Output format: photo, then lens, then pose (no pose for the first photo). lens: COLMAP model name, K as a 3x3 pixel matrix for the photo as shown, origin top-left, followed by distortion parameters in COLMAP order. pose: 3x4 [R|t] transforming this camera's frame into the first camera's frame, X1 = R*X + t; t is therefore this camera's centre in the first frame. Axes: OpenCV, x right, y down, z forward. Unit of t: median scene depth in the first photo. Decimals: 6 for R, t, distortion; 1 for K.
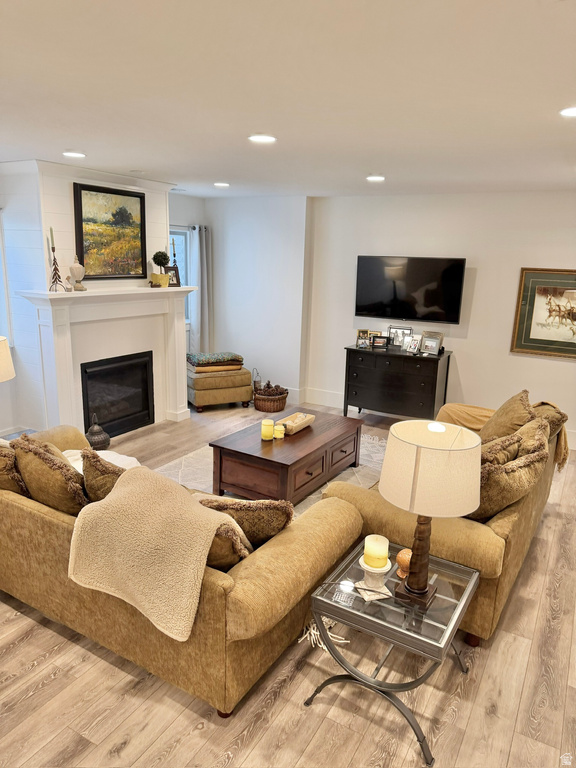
lens RADIAL K [[544.7, 0, 293.2], [0, 544.7, 388.2], [0, 0, 1]] dist [0.056807, -0.074237]
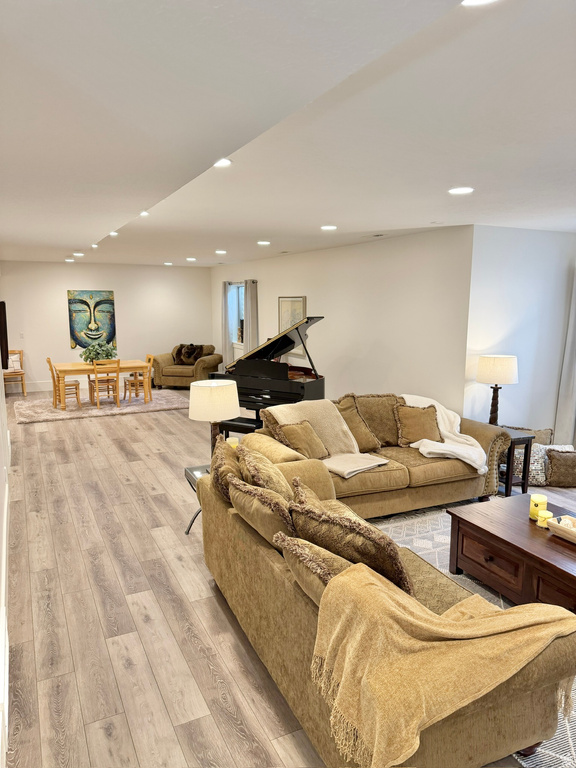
lens RADIAL K [[544.7, 0, 287.1], [0, 544.7, 385.7], [0, 0, 1]] dist [0.056807, -0.074237]
pose [[-0.562359, 0.086680, -0.822338, 0.661027], [-0.236167, 0.936230, 0.260188, -0.179480], [0.792450, 0.340528, -0.506027, 0.848823]]
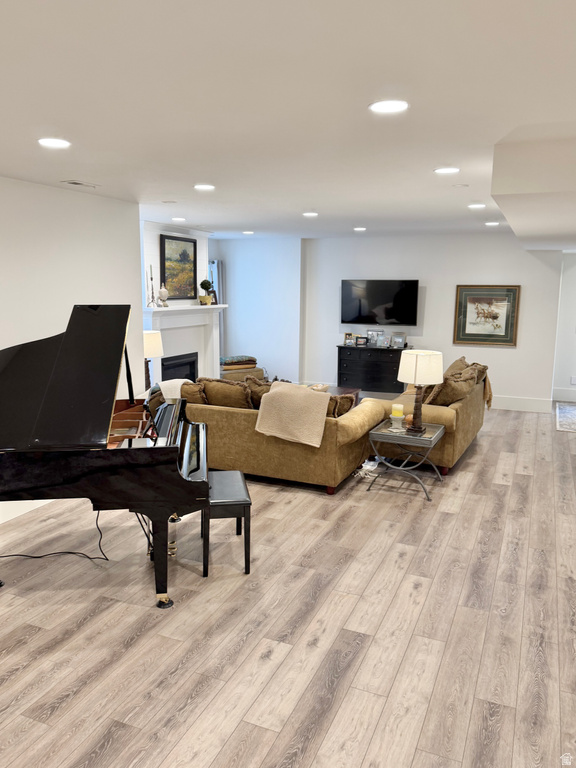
lens RADIAL K [[605.6, 0, 283.6], [0, 605.6, 382.5], [0, 0, 1]] dist [0.080897, -0.022315]
pose [[0.994012, -0.039376, 0.101931, -0.221517], [0.047465, 0.995808, -0.078190, 0.146849], [-0.098425, 0.082560, 0.991714, -0.552329]]
